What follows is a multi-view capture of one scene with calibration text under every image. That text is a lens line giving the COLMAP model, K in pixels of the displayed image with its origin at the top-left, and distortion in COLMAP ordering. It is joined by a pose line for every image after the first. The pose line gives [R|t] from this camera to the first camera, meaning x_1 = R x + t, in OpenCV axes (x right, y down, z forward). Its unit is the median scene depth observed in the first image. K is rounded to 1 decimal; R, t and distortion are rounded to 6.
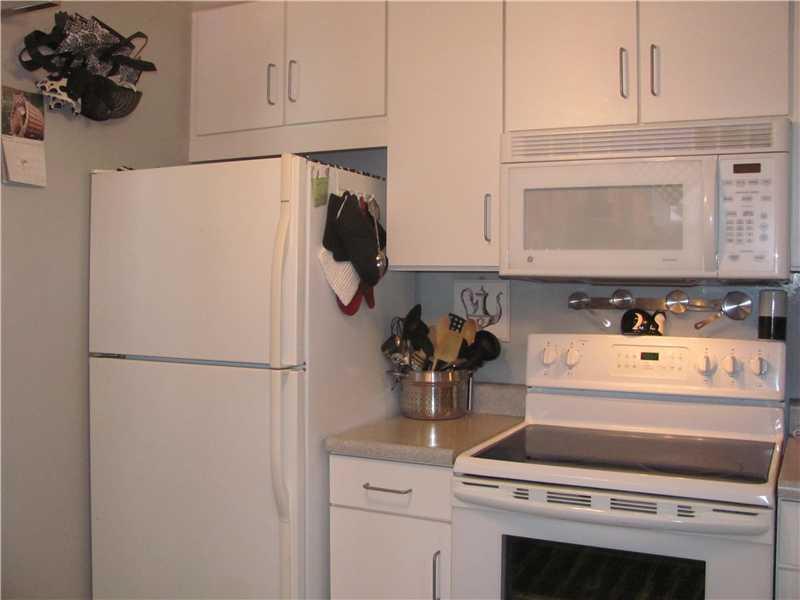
lens RADIAL K [[848.0, 0, 400.9], [0, 848.0, 289.3], [0, 0, 1]] dist [-0.211820, 0.269296]
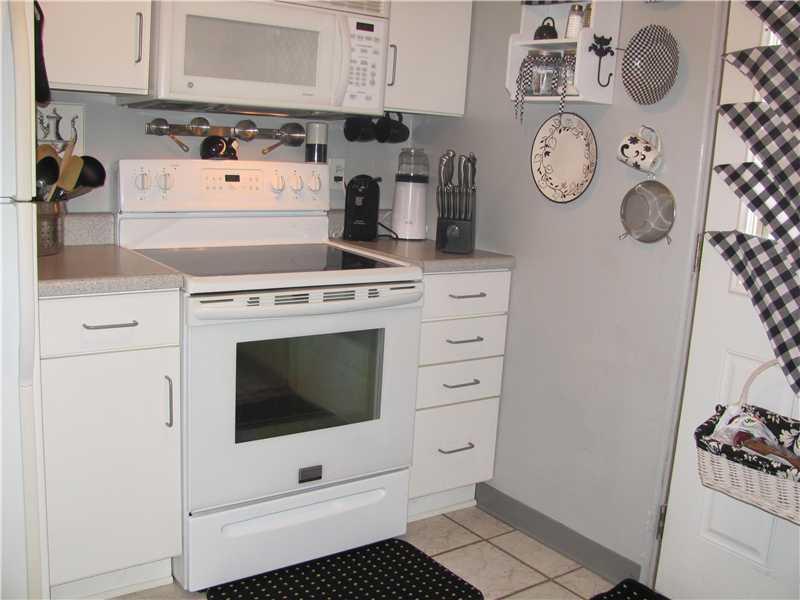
lens RADIAL K [[848.0, 0, 400.9], [0, 848.0, 289.3], [0, 0, 1]] dist [-0.211820, 0.269296]
pose [[0.451204, -0.136439, 0.881929, -0.657496], [-0.042652, 0.983817, 0.174023, 0.022565], [-0.891401, -0.116136, 0.438083, 0.300616]]
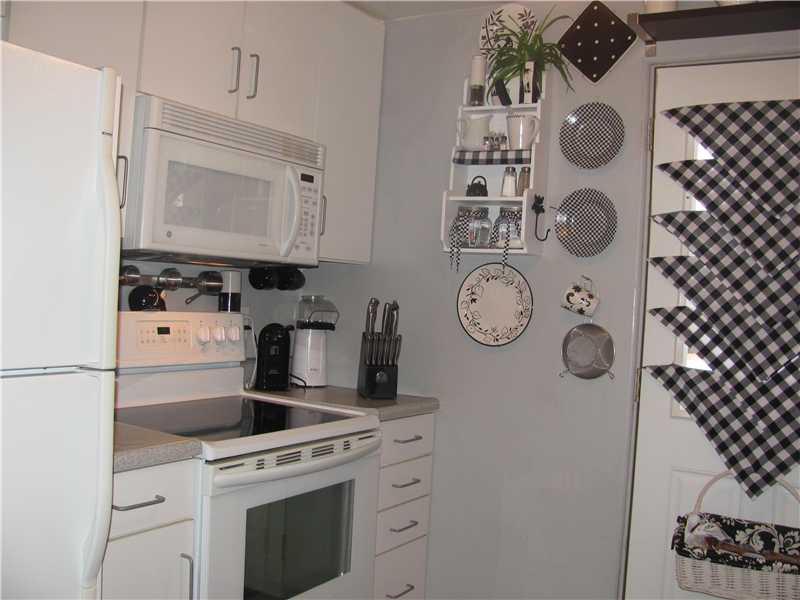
lens RADIAL K [[848.0, 0, 400.9], [0, 848.0, 289.3], [0, 0, 1]] dist [-0.211820, 0.269296]
pose [[0.069437, -0.002642, 0.997583, -0.778798], [-0.037926, 0.999267, 0.005286, 0.011946], [-0.996865, -0.038201, 0.069286, 0.669248]]
